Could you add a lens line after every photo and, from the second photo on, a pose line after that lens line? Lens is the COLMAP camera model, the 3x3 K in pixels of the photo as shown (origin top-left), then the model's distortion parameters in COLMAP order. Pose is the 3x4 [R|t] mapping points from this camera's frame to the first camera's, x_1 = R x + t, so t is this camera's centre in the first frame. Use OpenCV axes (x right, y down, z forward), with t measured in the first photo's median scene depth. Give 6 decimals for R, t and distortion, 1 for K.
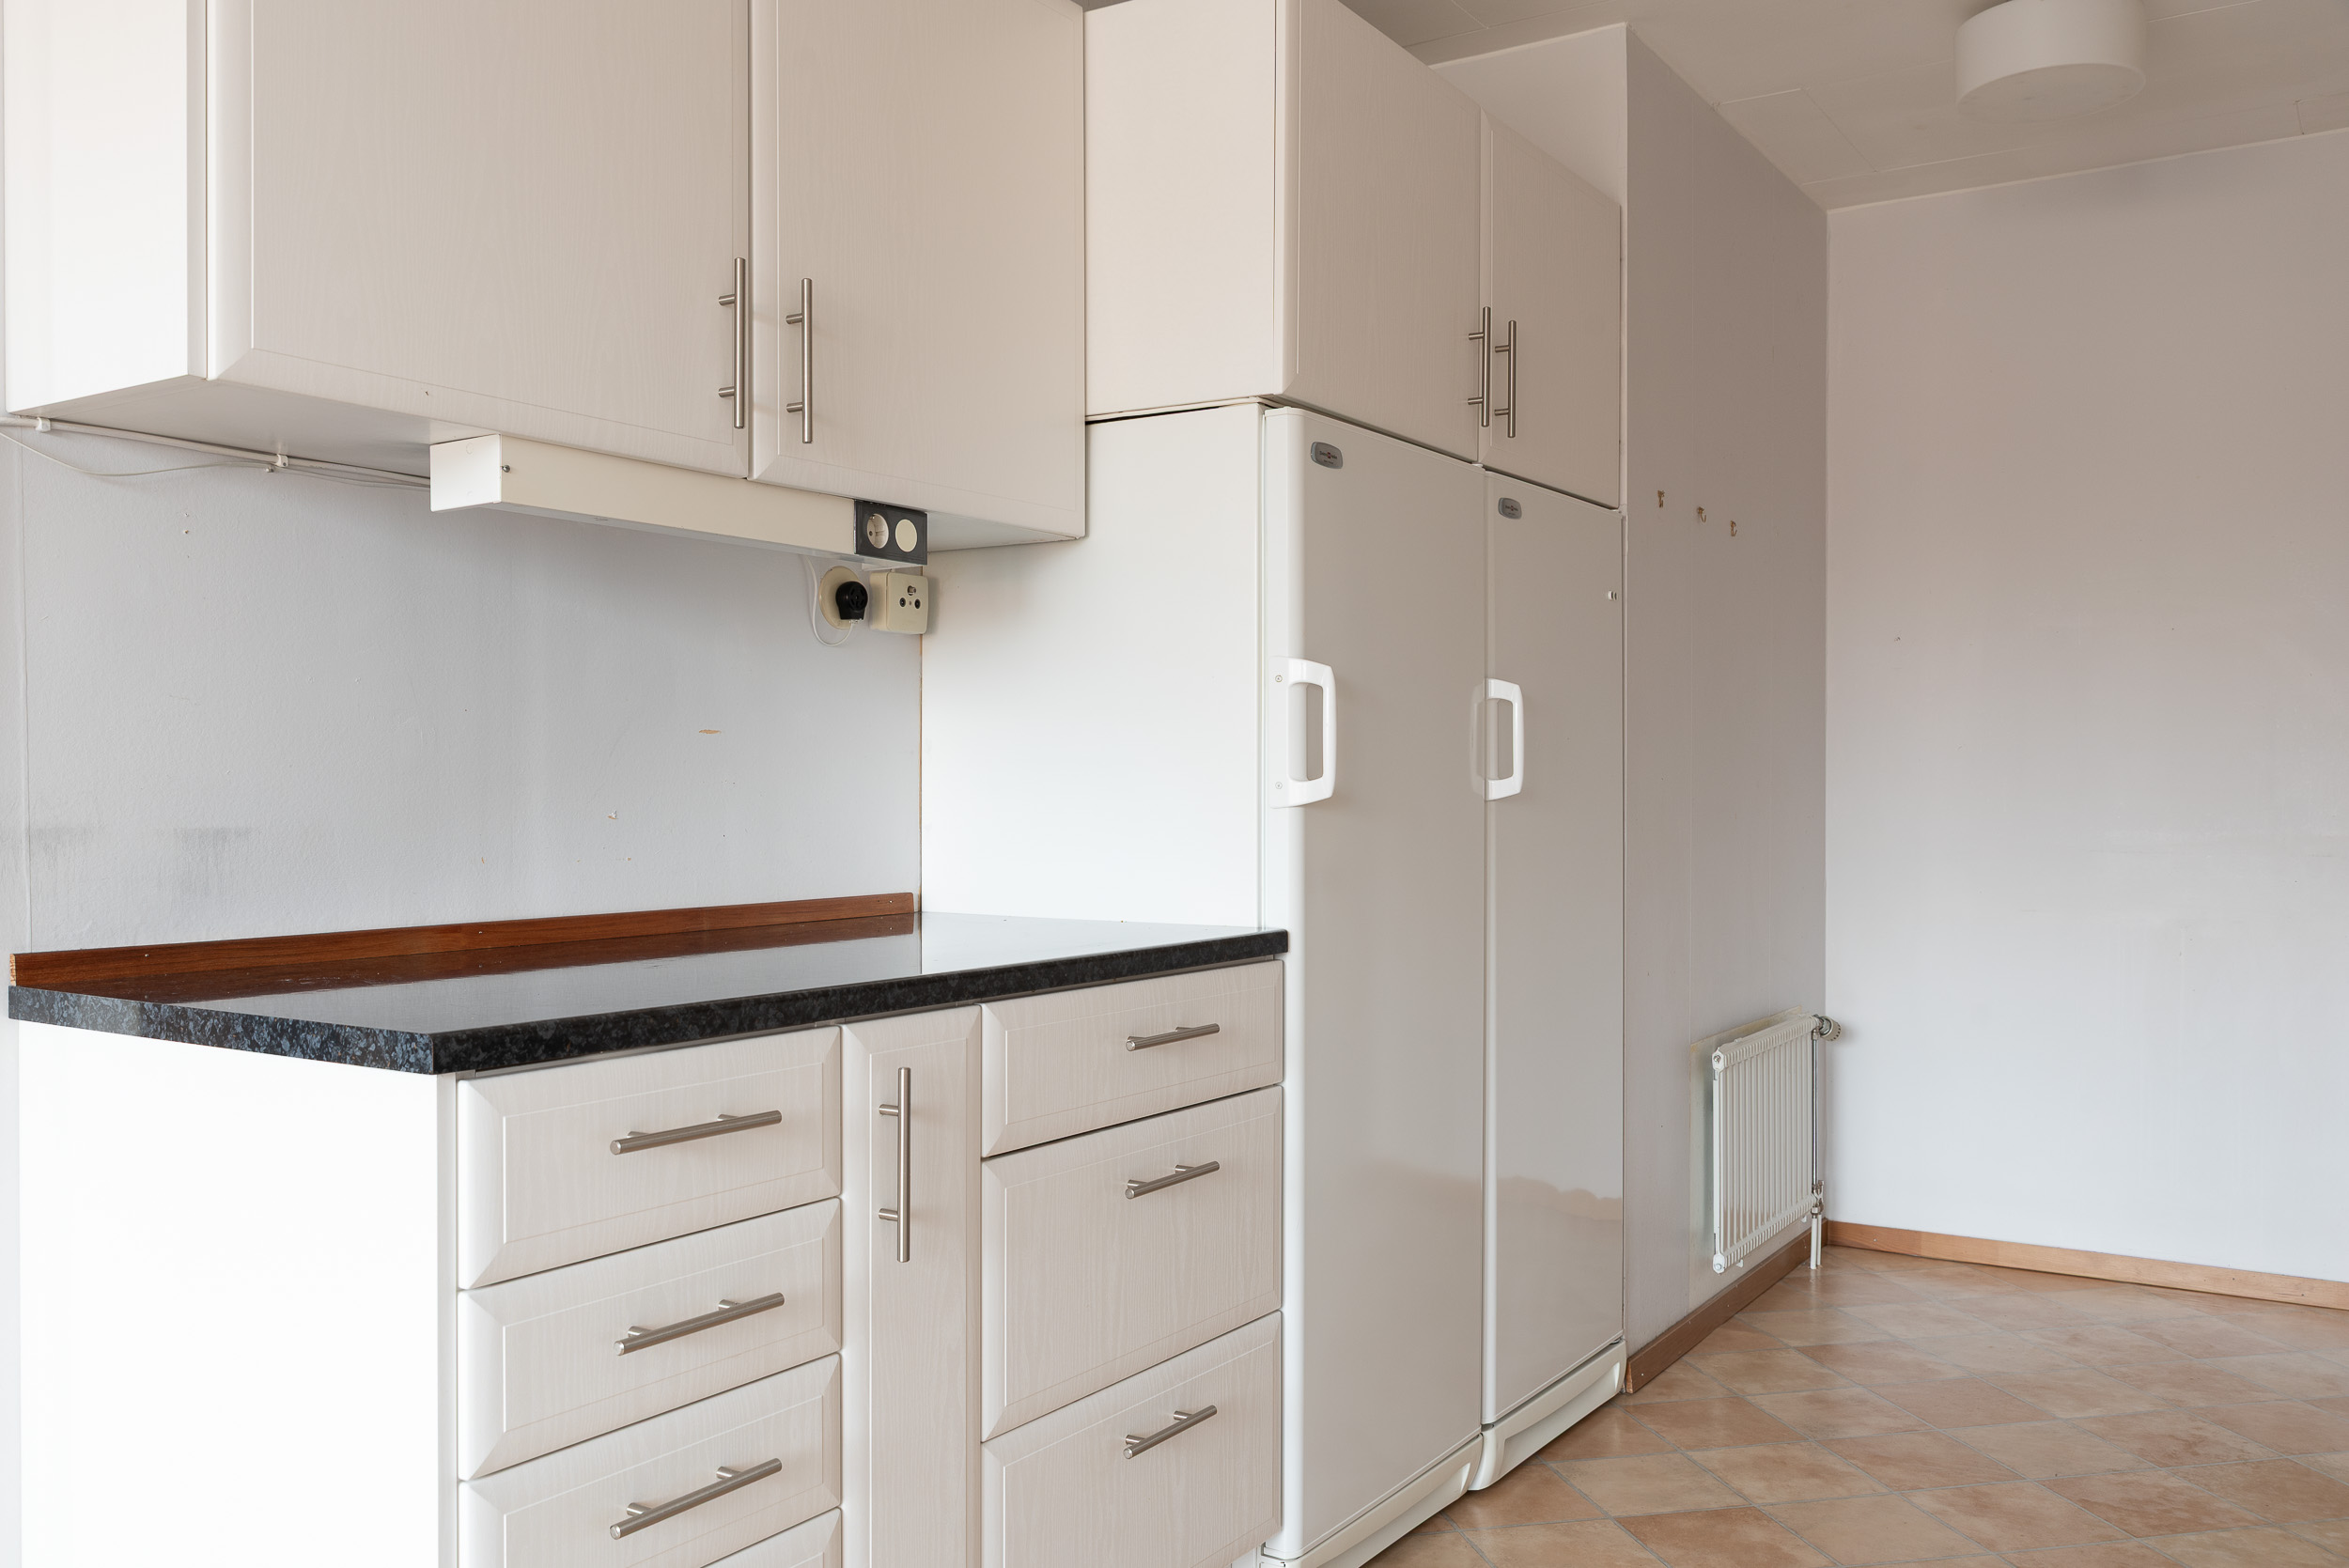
lens RADIAL K [[1957.9, 0, 1174.5], [0, 1957.9, 784.0], [0, 0, 1]] dist [0.000676, -0.003053]
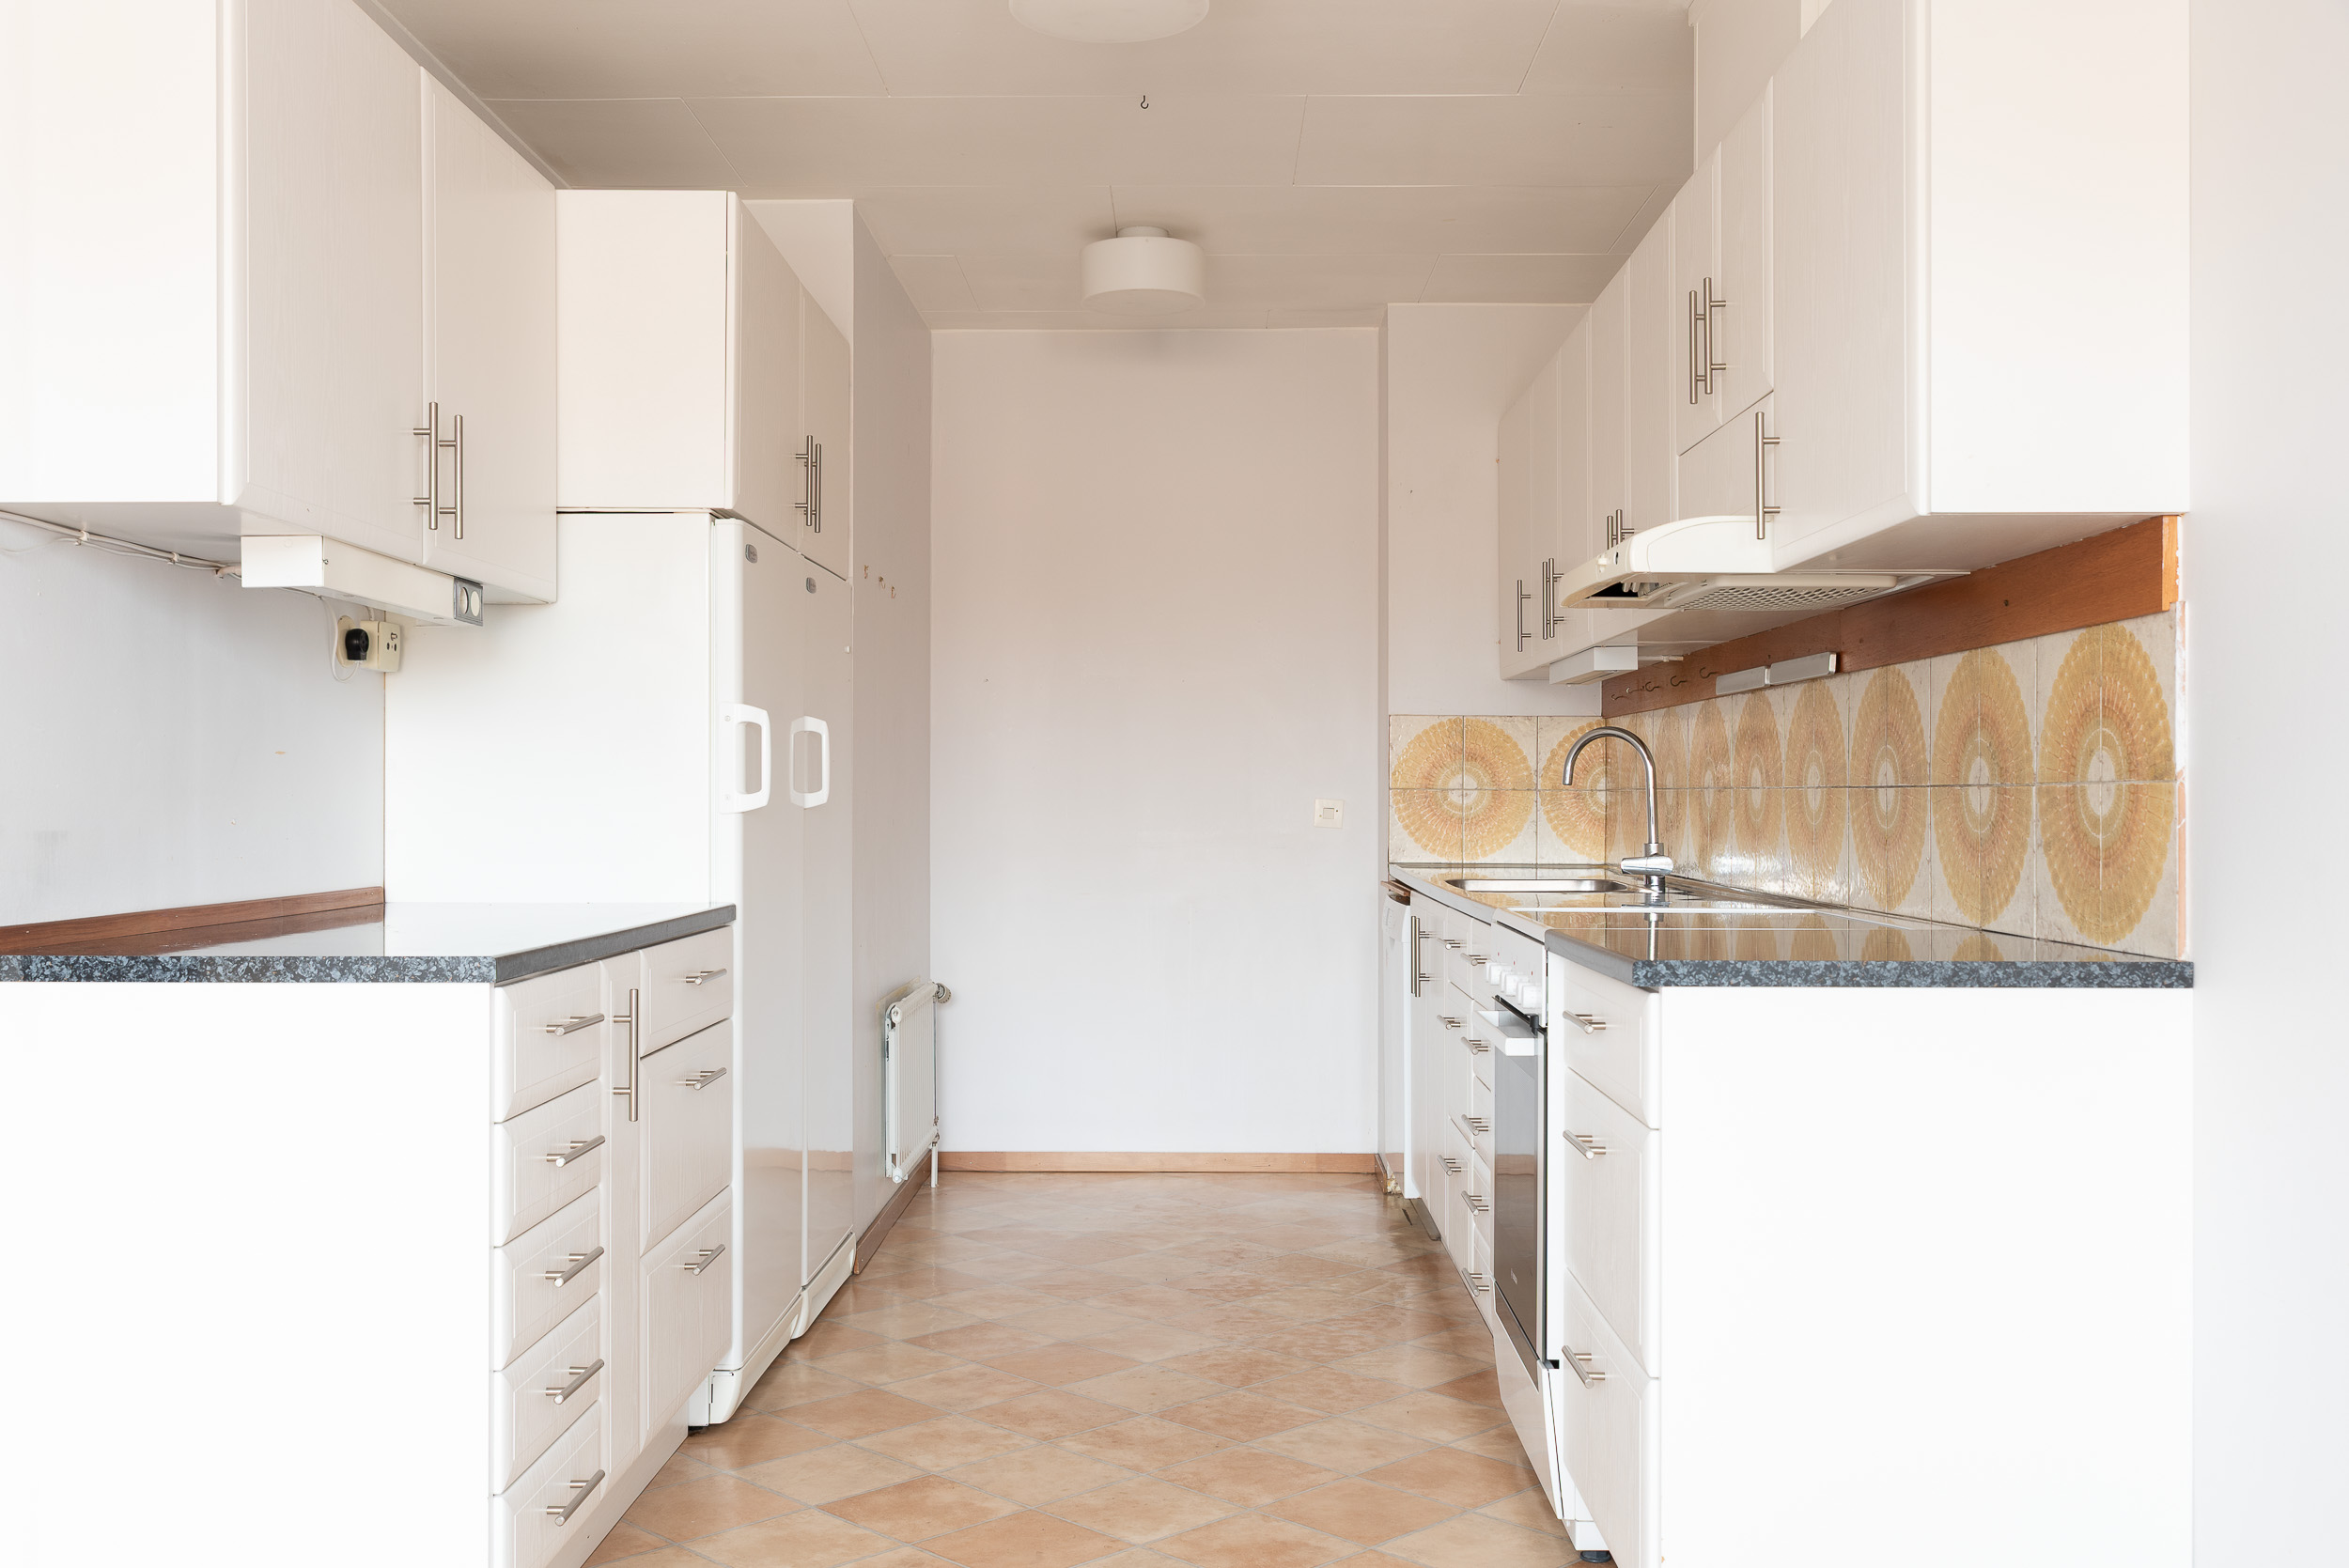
lens RADIAL K [[2162.8, 0, 1174.5], [0, 2162.8, 784.0], [0, 0, 1]] dist [0.081875, -0.000206]
pose [[0.848179, 0.004181, 0.529693, -0.453019], [-0.001109, 0.999981, -0.006118, 0.000195], [-0.529708, 0.004601, 0.848168, -0.412547]]
